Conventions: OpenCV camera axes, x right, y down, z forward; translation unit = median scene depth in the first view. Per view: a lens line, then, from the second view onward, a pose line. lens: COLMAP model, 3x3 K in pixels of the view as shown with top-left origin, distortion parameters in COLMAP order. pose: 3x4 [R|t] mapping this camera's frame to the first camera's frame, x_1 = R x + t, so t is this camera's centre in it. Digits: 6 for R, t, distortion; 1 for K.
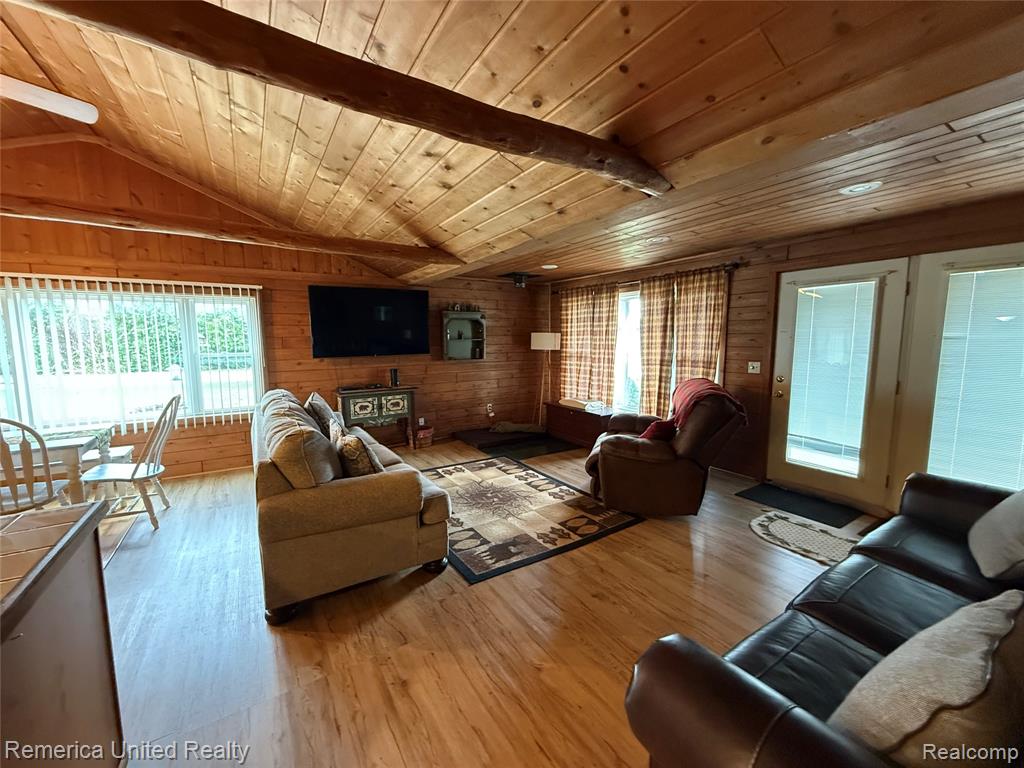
lens RADIAL K [[408.9, 0, 509.0], [0, 408.9, 381.8], [0, 0, 1]] dist [-0.004378, 0.001481]
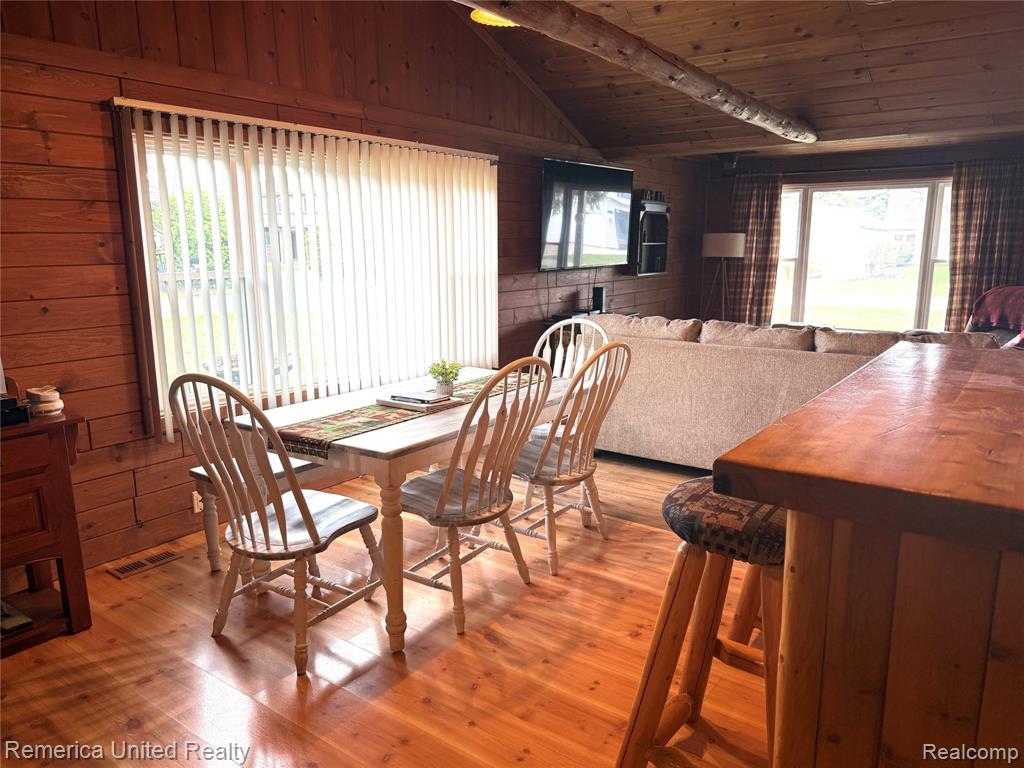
lens RADIAL K [[718.4, 0, 518.9], [0, 718.4, 389.9], [0, 0, 1]] dist [0.043154, -0.059695]
pose [[0.927989, -0.072388, 0.365508, -1.243137], [0.038130, 0.994247, 0.100099, 0.022796], [-0.370651, -0.078954, 0.925410, -0.106855]]
